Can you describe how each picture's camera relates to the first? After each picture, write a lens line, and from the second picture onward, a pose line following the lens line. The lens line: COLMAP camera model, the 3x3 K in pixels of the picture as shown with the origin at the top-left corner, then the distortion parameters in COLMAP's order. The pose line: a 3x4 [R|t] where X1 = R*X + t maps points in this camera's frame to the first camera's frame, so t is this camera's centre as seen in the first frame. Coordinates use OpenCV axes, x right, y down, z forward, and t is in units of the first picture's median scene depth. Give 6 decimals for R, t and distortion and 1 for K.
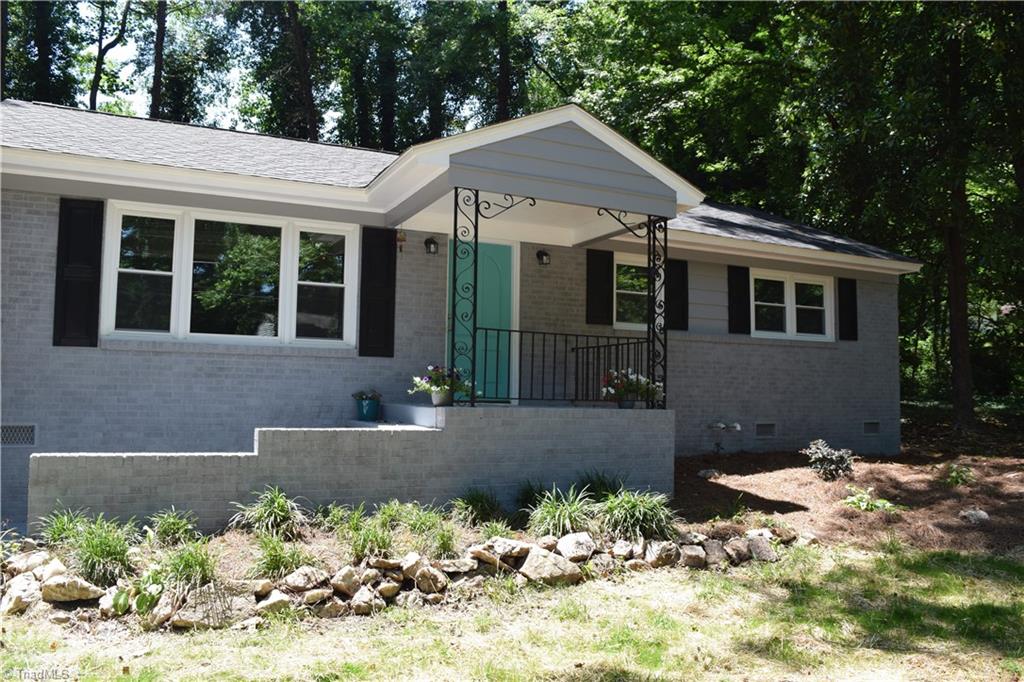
lens RADIAL K [[807.0, 0, 508.7], [0, 807.0, 334.8], [0, 0, 1]] dist [-0.086605, 0.006048]
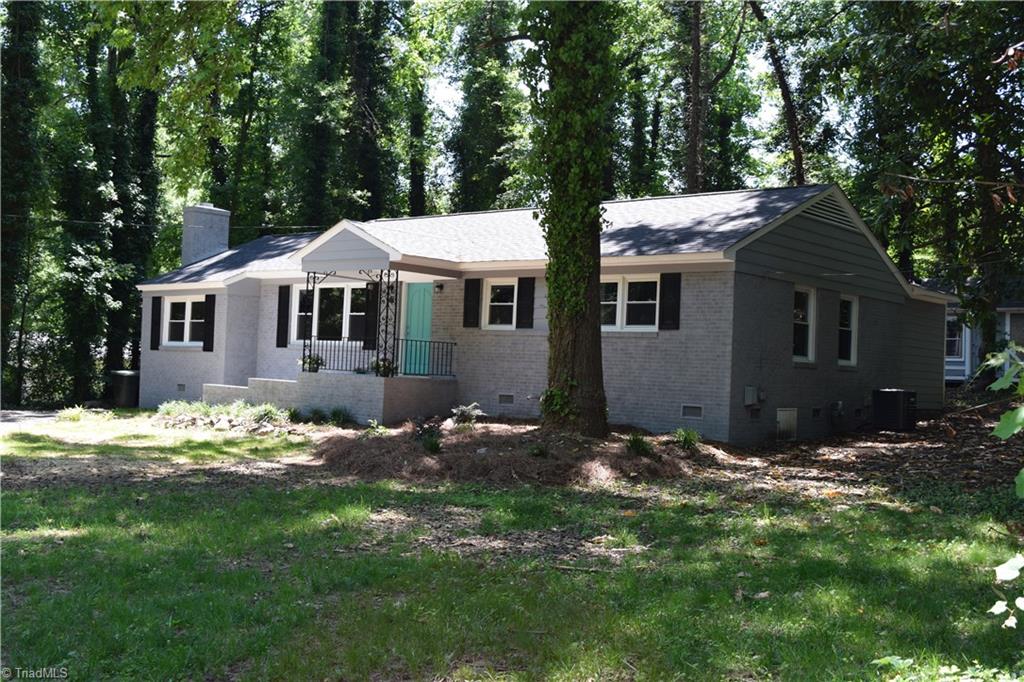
lens RADIAL K [[1097.0, 0, 510.0], [0, 1097.0, 341.1], [0, 0, 1]] dist [0.010061, 0.000000]
pose [[0.387358, -0.019599, -0.921721, 2.465629], [0.032425, 0.999445, -0.007625, 0.038080], [0.921359, -0.026933, 0.387779, 0.295148]]
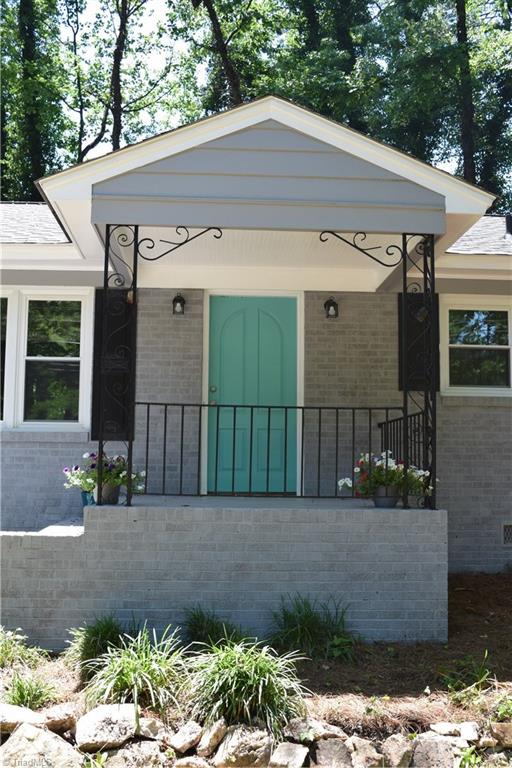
lens RADIAL K [[804.9, 0, 252.4], [0, 804.9, 389.9], [0, 0, 1]] dist [-0.057532, 0.000000]
pose [[0.920028, -0.043621, -0.389417, 0.309888], [0.033558, 0.998905, -0.032611, 0.006659], [0.390413, 0.016935, 0.920484, 0.287846]]
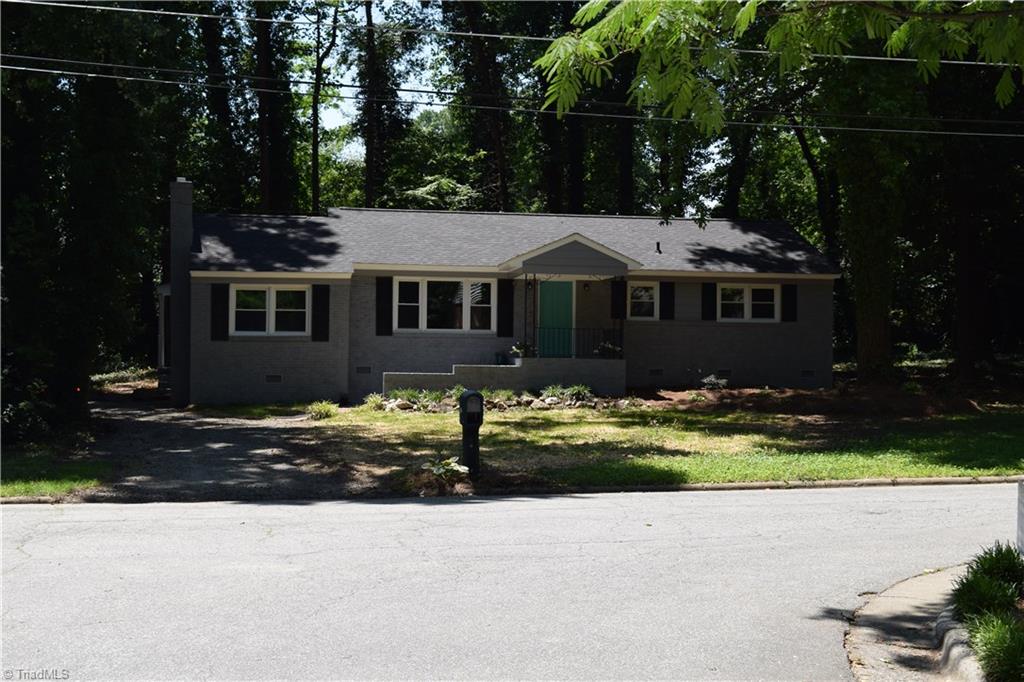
lens RADIAL K [[1455.9, 0, 515.8], [0, 1455.9, 344.6], [0, 0, 1]] dist [-0.008232, 0.000000]
pose [[0.963089, -0.006881, -0.269095, 0.988064], [0.023127, 0.998092, 0.057250, -0.189797], [0.268188, -0.061360, 0.961411, -2.996303]]
